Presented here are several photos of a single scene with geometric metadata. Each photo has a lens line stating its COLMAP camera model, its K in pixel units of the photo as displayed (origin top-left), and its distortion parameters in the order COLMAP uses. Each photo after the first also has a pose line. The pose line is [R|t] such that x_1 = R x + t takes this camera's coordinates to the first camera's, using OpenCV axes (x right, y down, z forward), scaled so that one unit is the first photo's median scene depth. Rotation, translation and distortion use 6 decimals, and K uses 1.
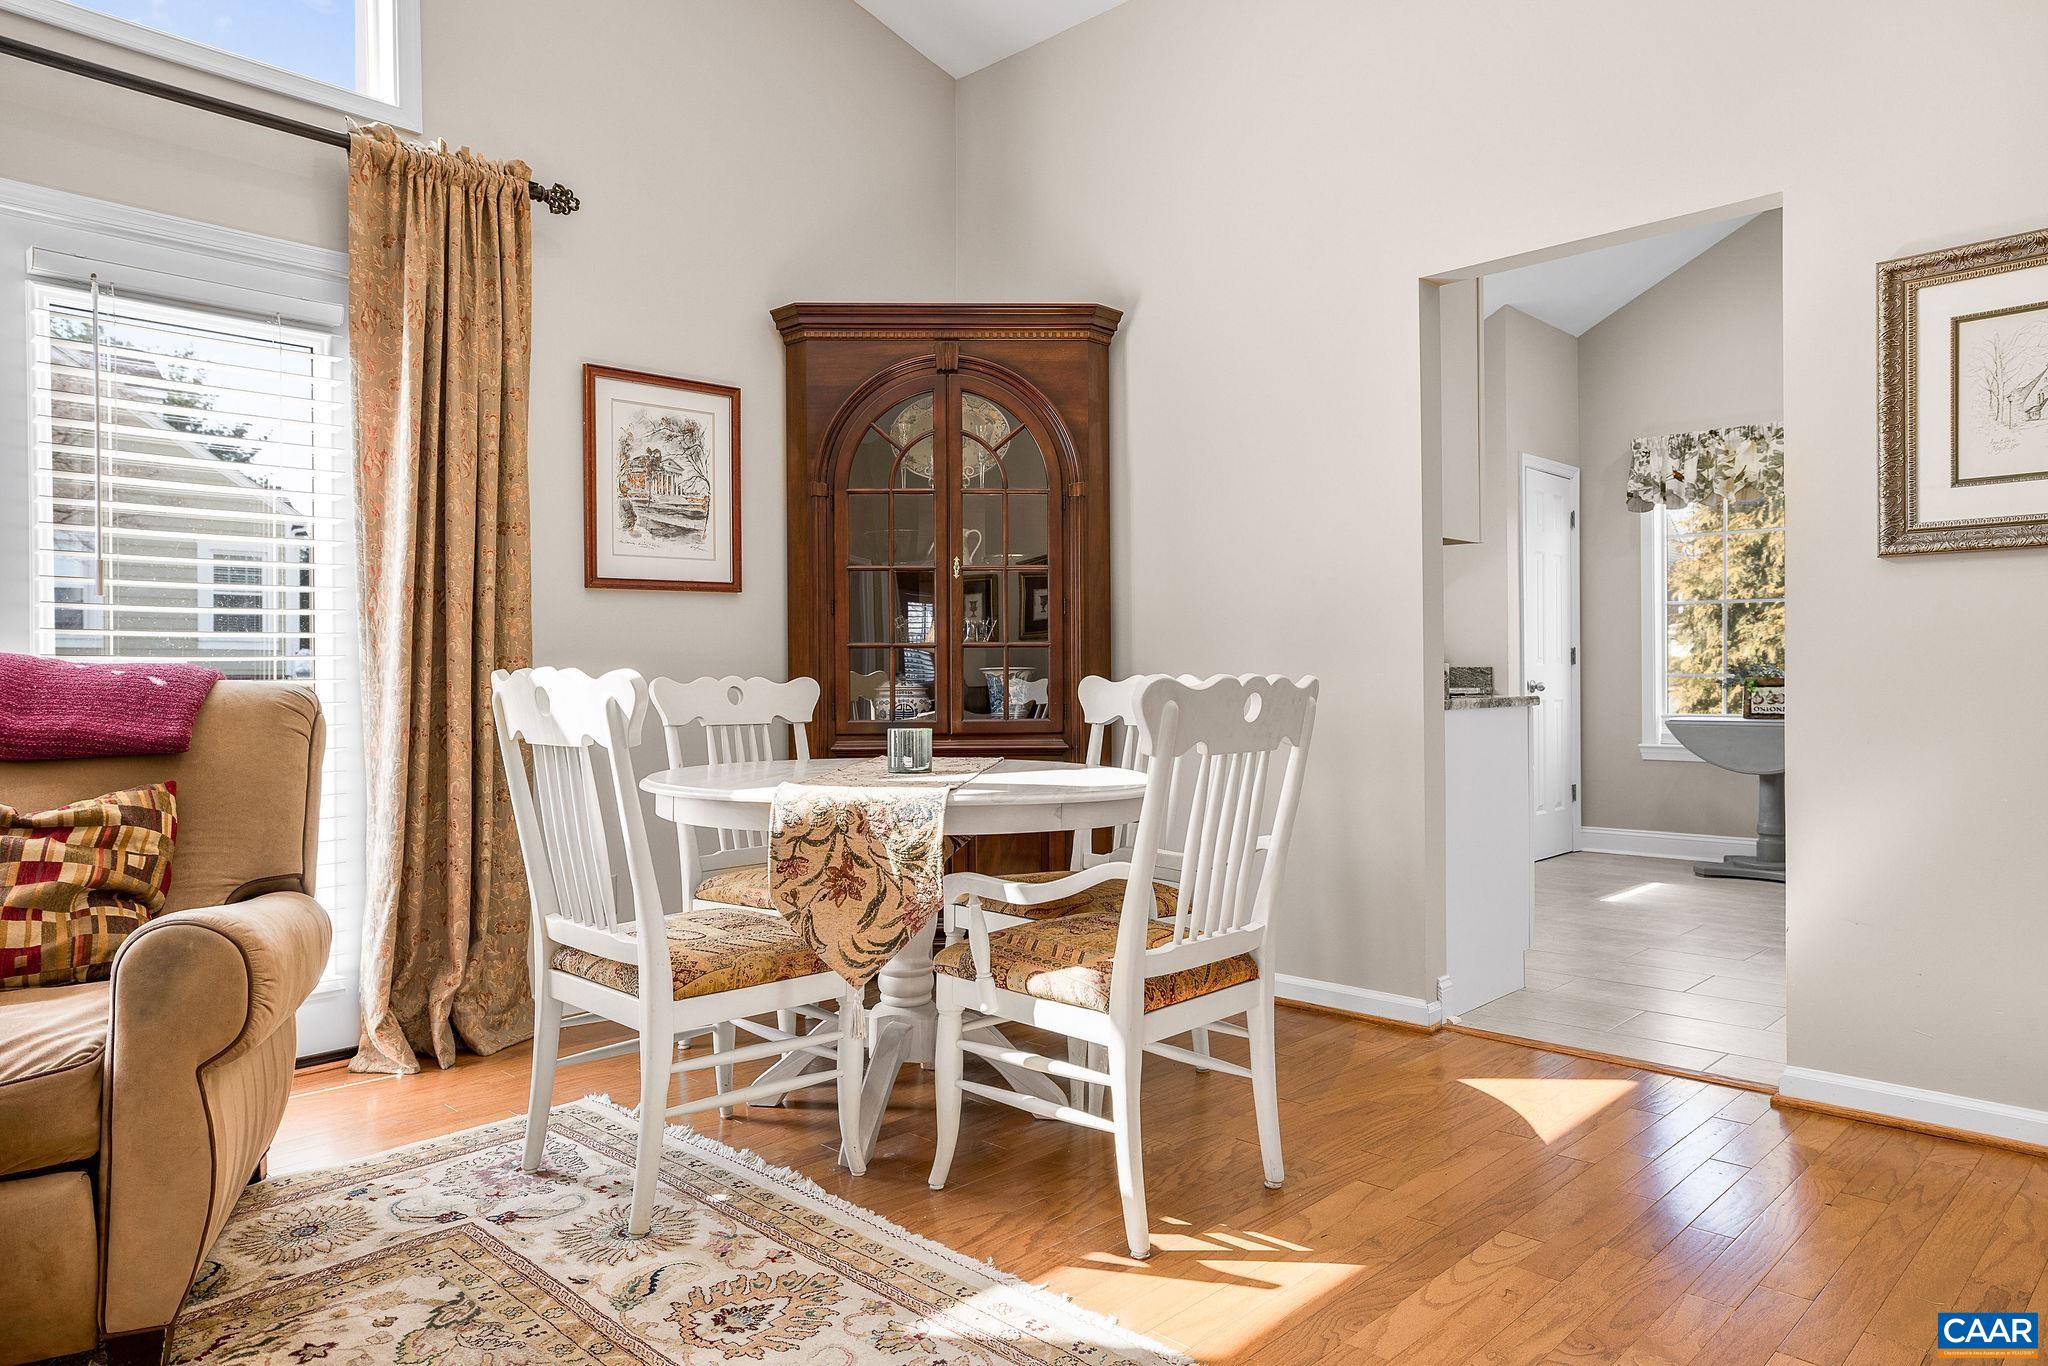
lens RADIAL K [[1311.5, 0, 1012.1], [0, 1311.5, 677.9], [0, 0, 1]] dist [-0.001883, 0.001538]
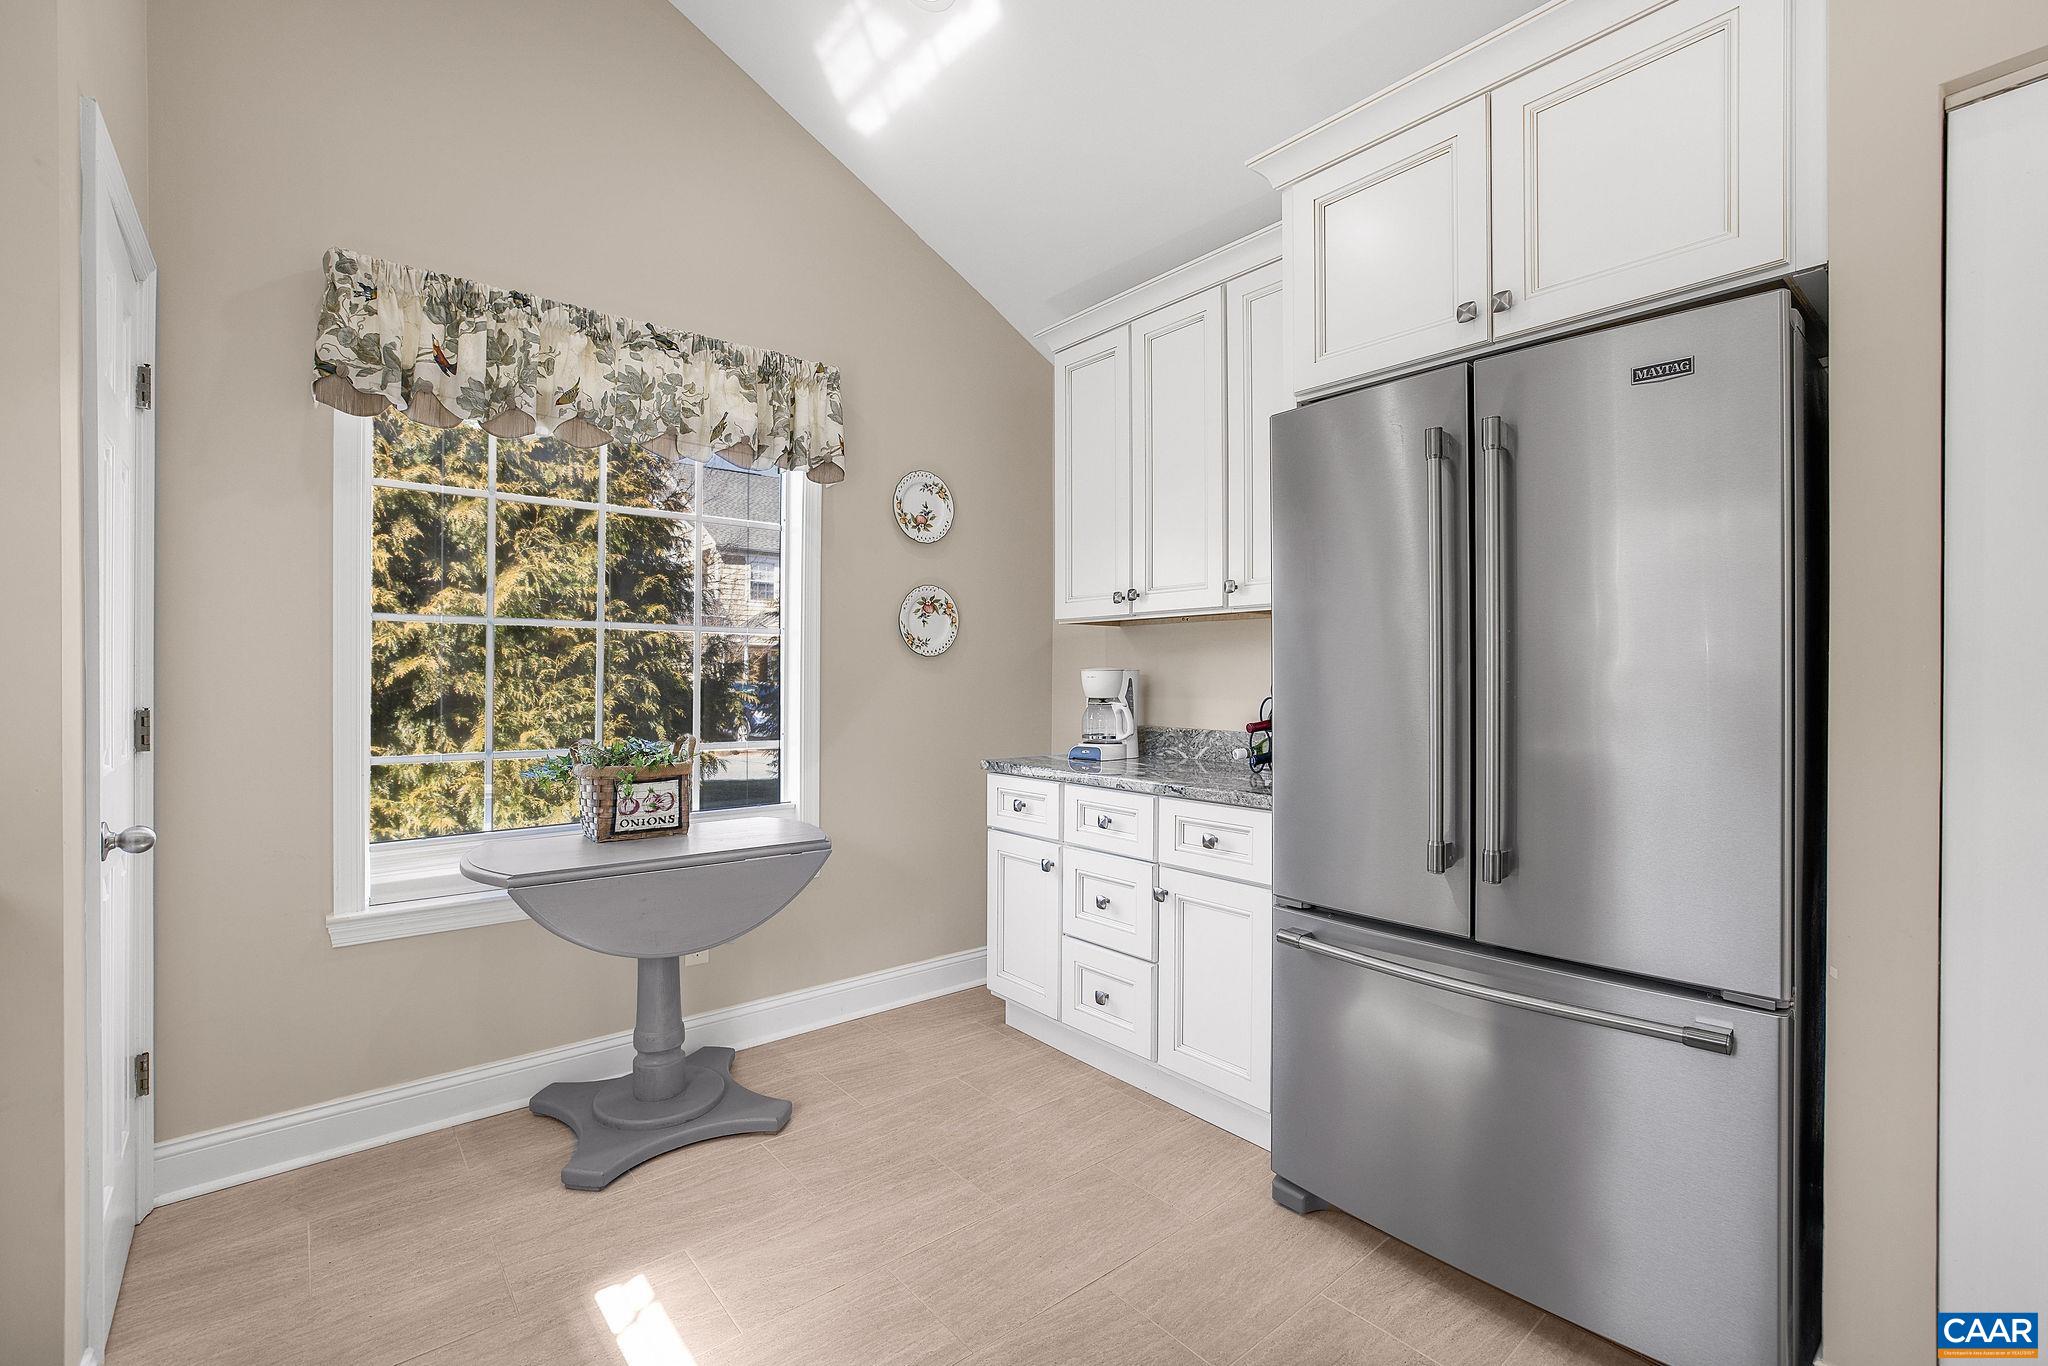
lens RADIAL K [[892.1, 0, 1022.2], [0, 892.1, 679.1], [0, 0, 1]] dist [-0.037950, 0.015519]
pose [[0.097965, 0.002065, 0.995188, 0.347773], [-0.000025, 0.999998, -0.002073, -0.058036], [-0.995190, 0.000178, 0.097965, 1.290386]]
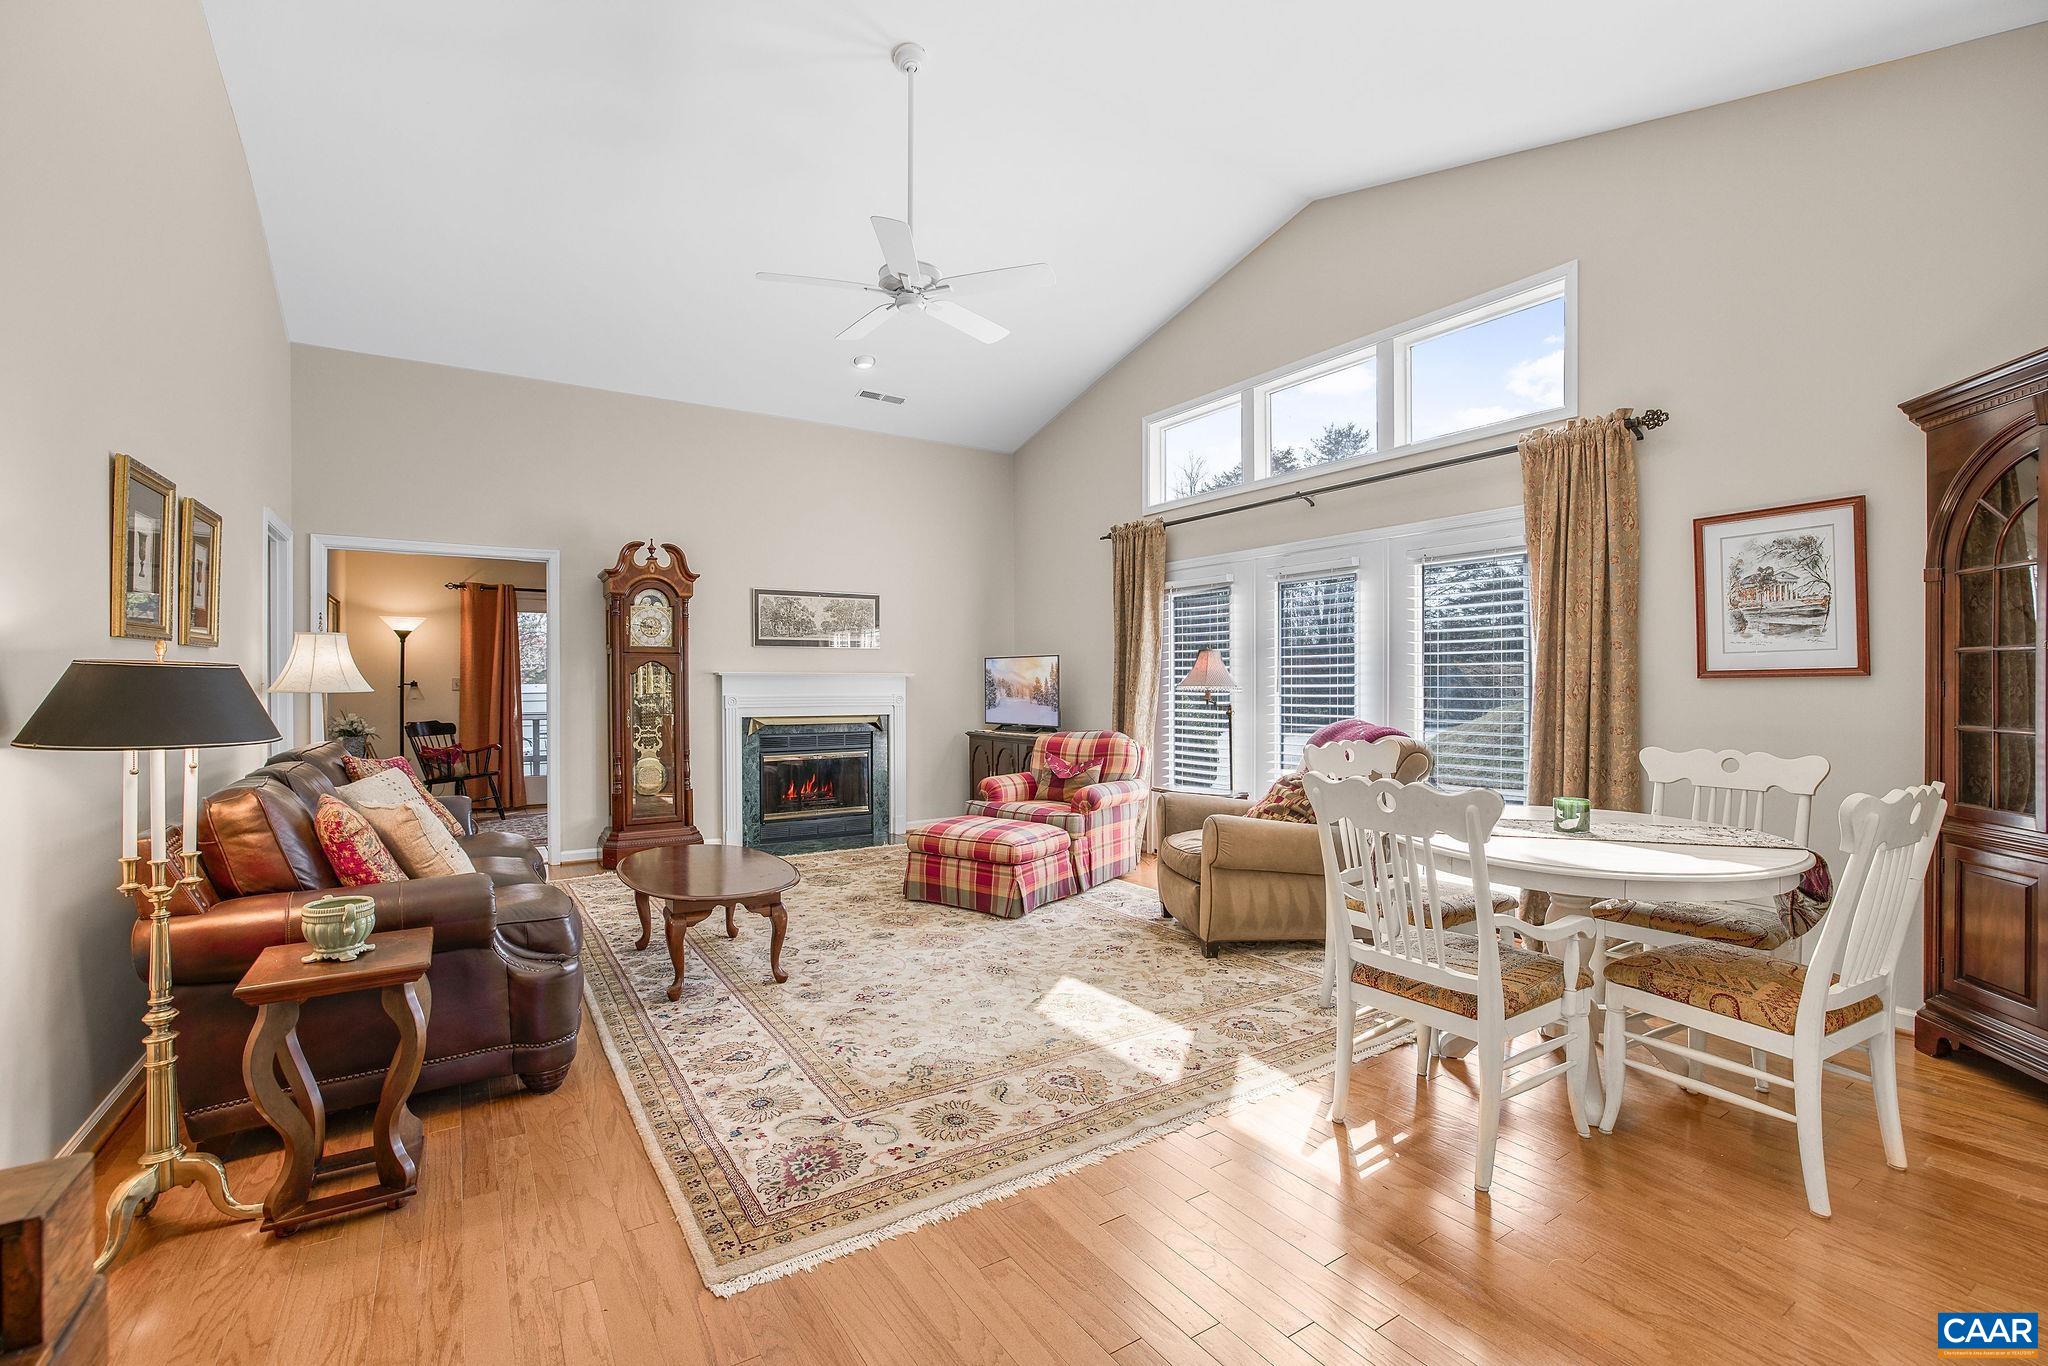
lens RADIAL K [[892.1, 0, 1022.2], [0, 892.1, 679.1], [0, 0, 1]] dist [-0.037950, 0.015519]
pose [[-0.214050, 0.004669, -0.976811, 0.716425], [0.002805, 0.999987, 0.004165, -0.071308], [0.976819, -0.001849, -0.214061, 0.476867]]
